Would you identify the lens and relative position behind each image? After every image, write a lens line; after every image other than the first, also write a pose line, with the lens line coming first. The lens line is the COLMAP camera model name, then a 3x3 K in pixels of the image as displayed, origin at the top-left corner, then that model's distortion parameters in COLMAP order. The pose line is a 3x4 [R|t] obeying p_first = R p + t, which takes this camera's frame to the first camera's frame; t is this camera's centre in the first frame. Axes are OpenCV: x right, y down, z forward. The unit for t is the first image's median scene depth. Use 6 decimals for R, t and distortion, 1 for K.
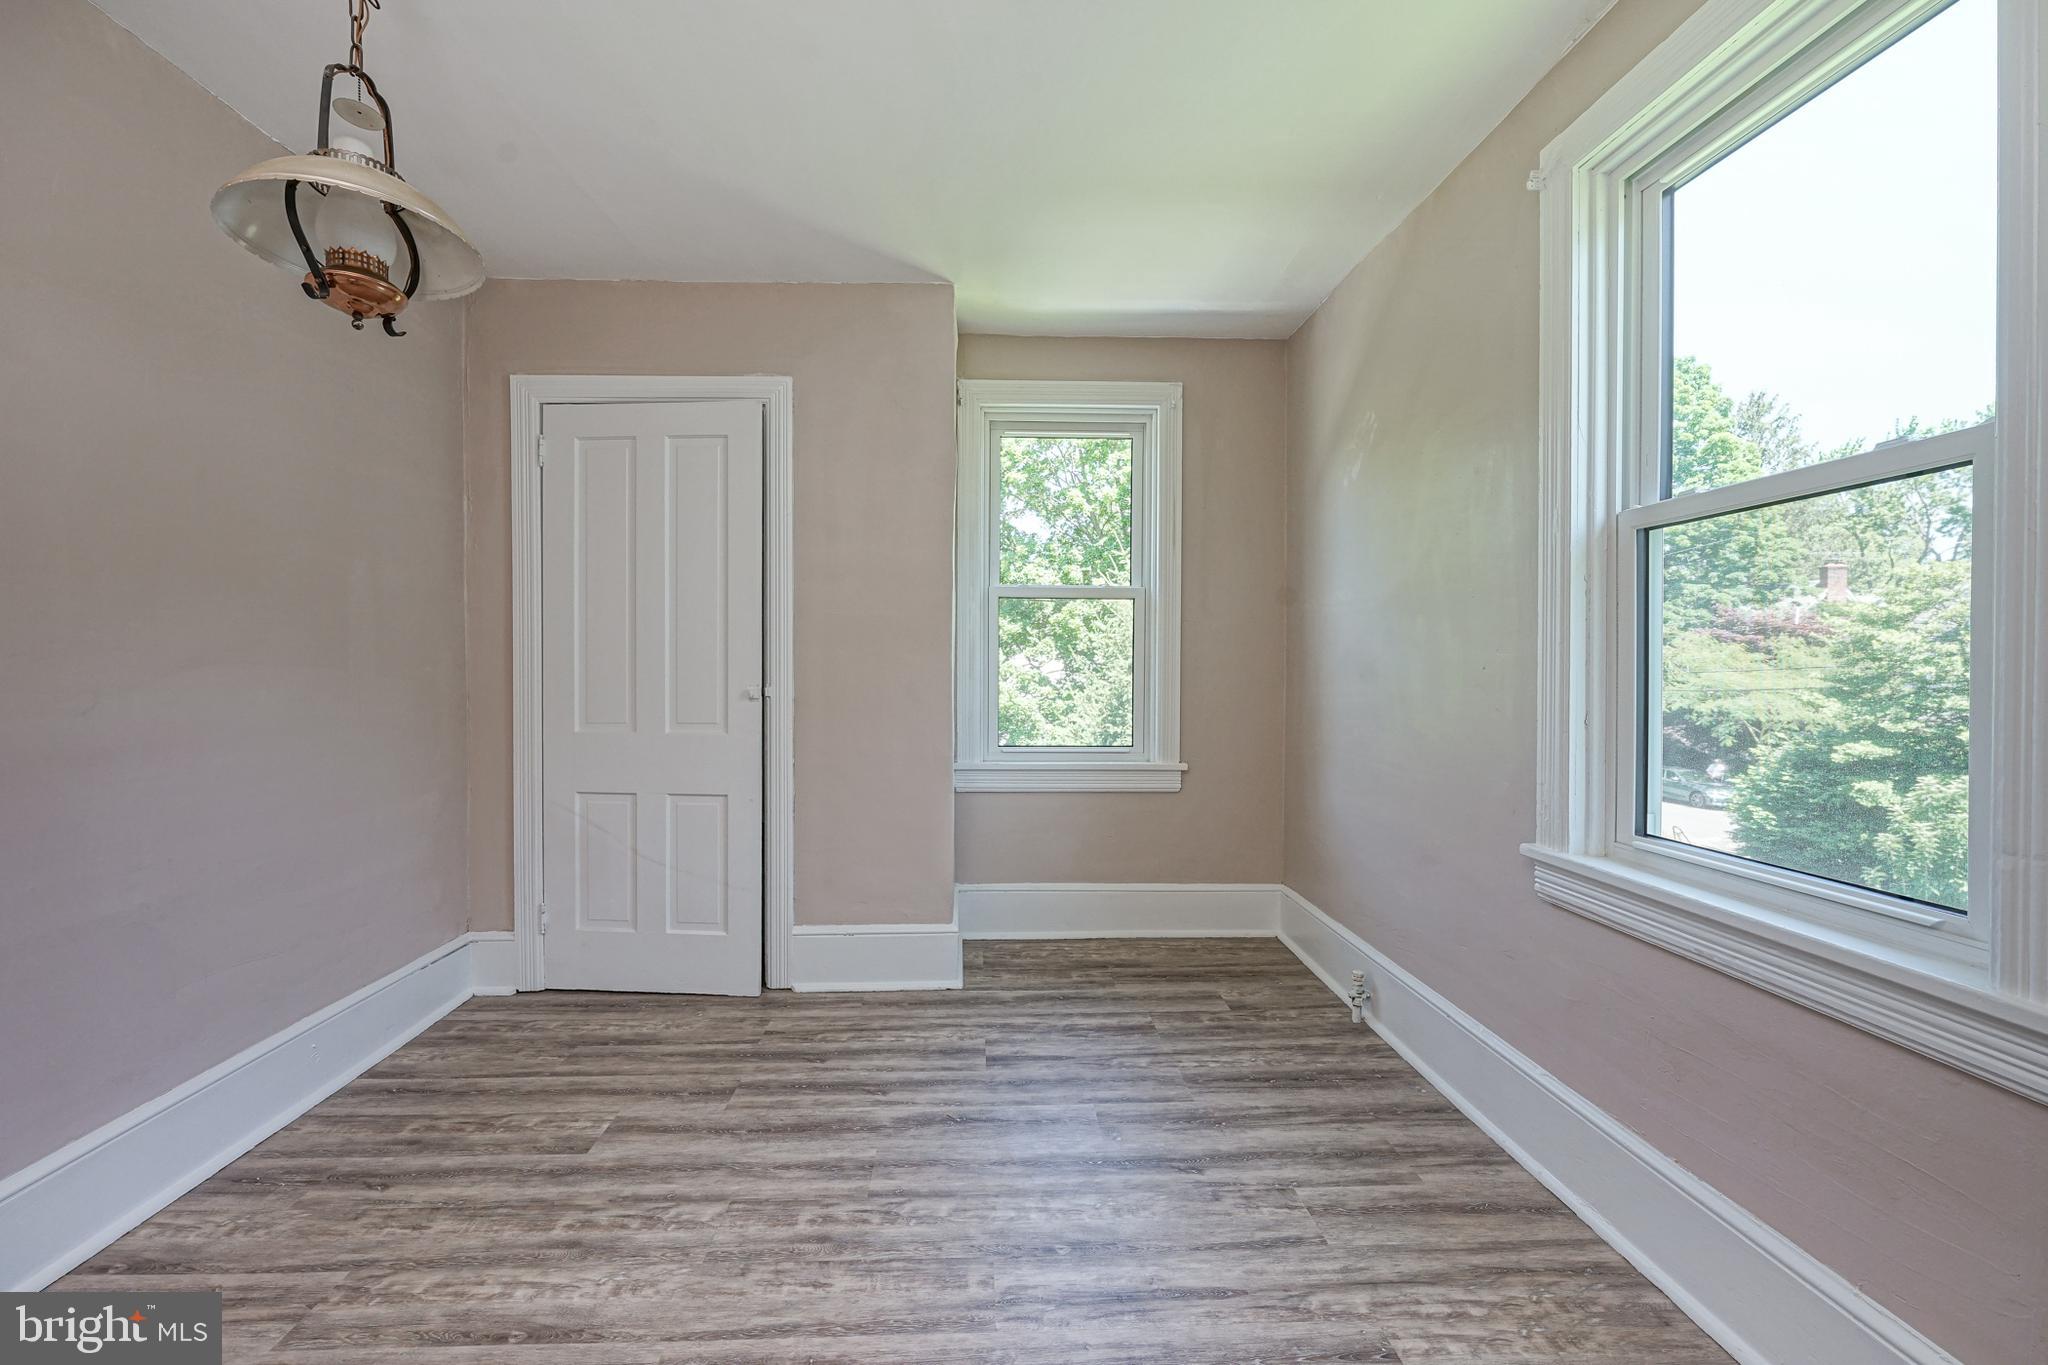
lens RADIAL K [[843.5, 0, 980.0], [0, 843.5, 679.9], [0, 0, 1]] dist [-0.003856, 0.000056]
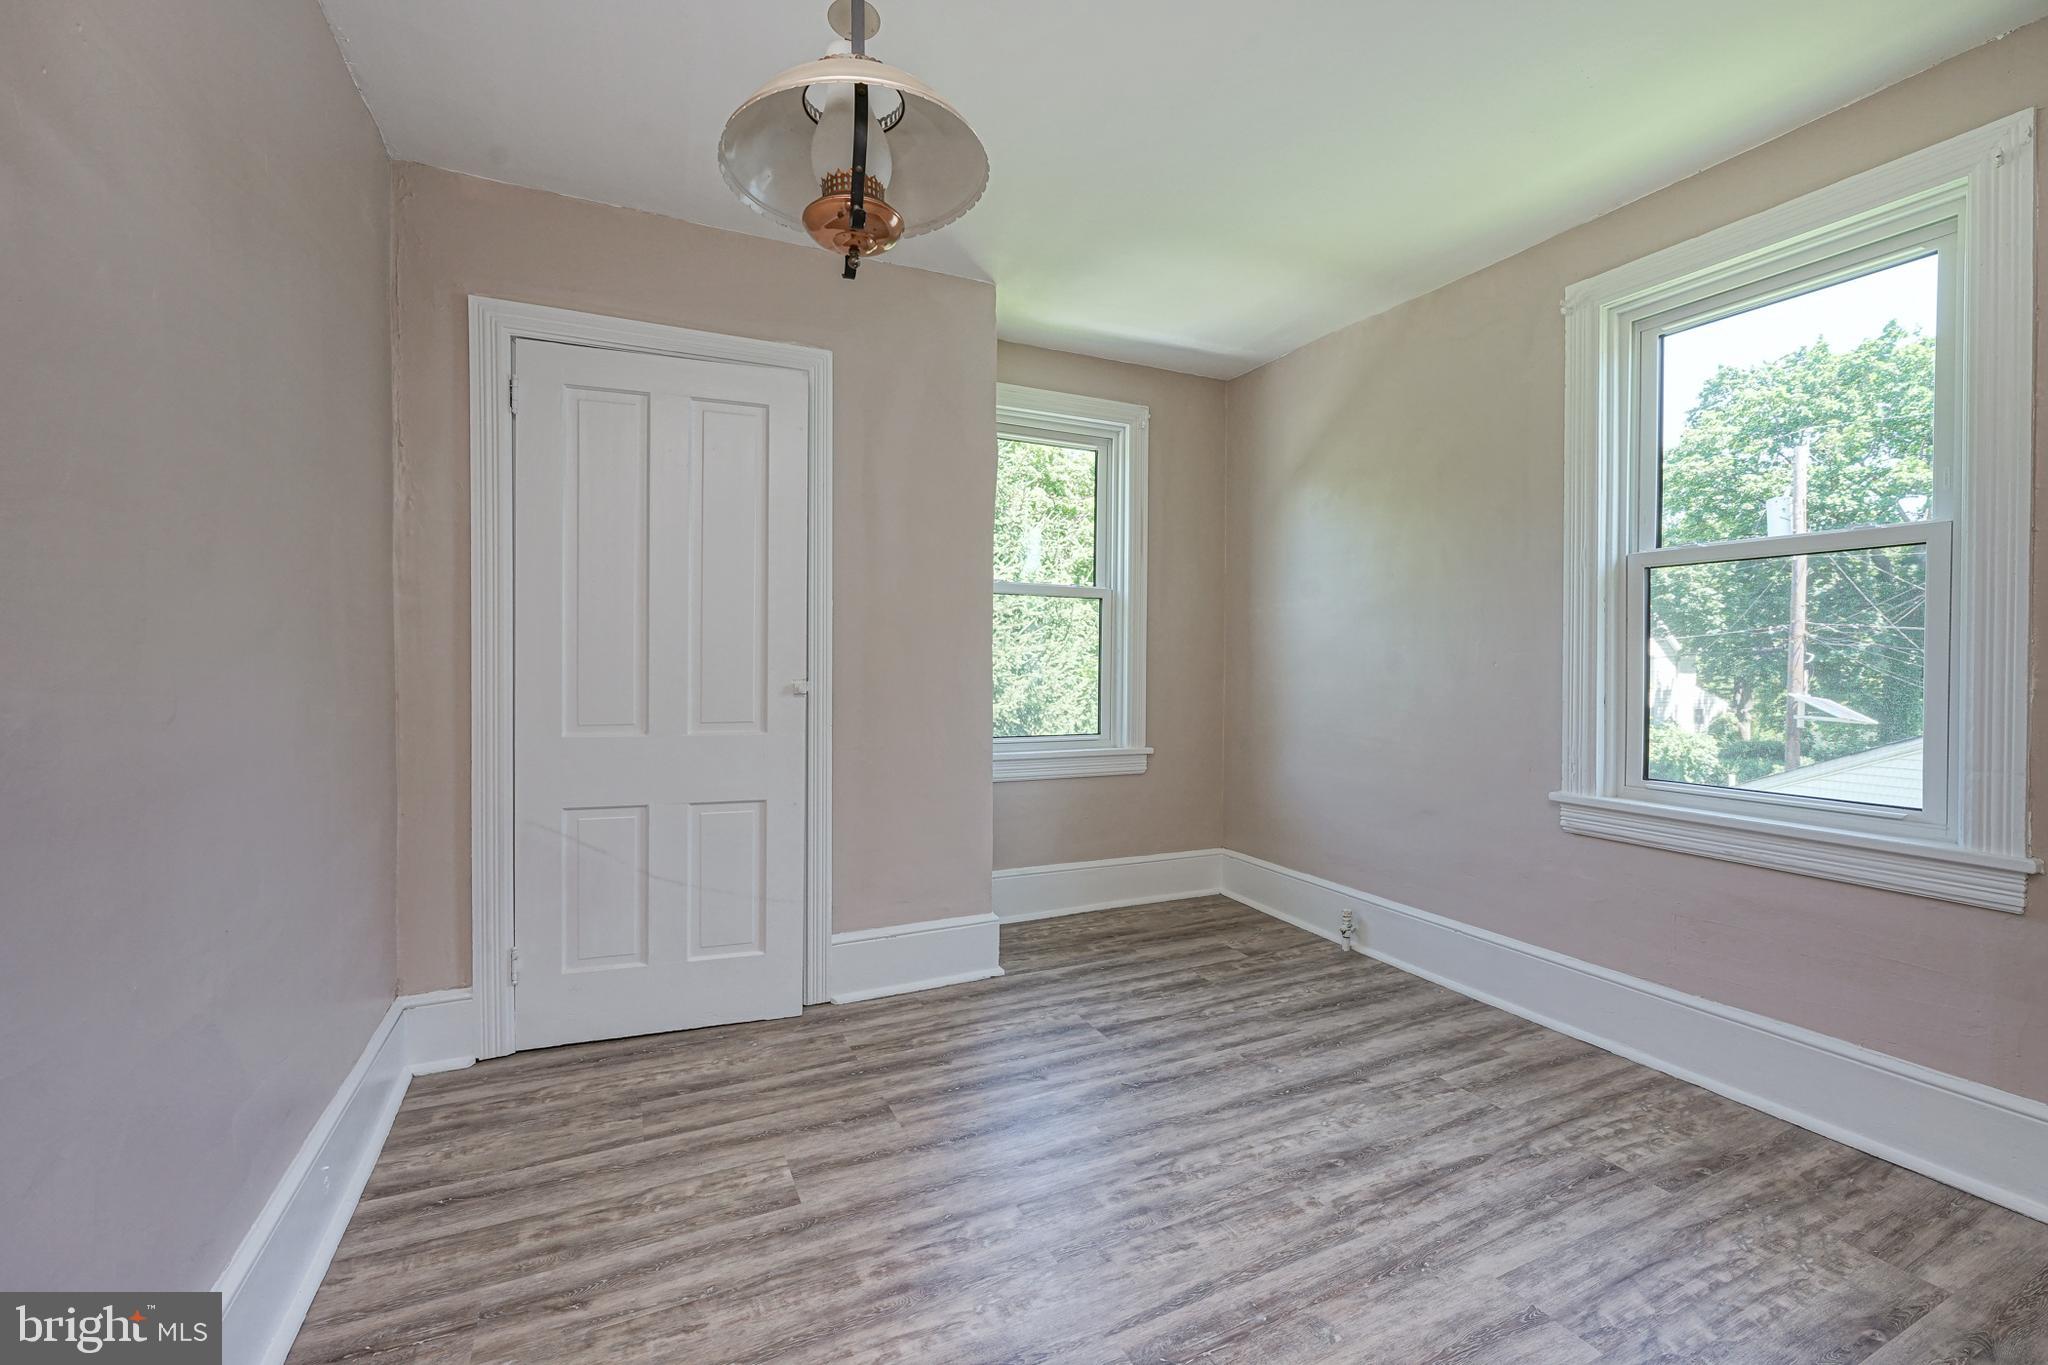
lens RADIAL K [[843.5, 0, 981.2], [0, 843.5, 671.7], [0, 0, 1]] dist [-0.003856, 0.000056]
pose [[0.917433, -0.002113, 0.397885, -0.540056], [0.002784, 0.999996, -0.001108, -0.000830], [-0.397881, 0.002125, 0.917435, 0.084708]]
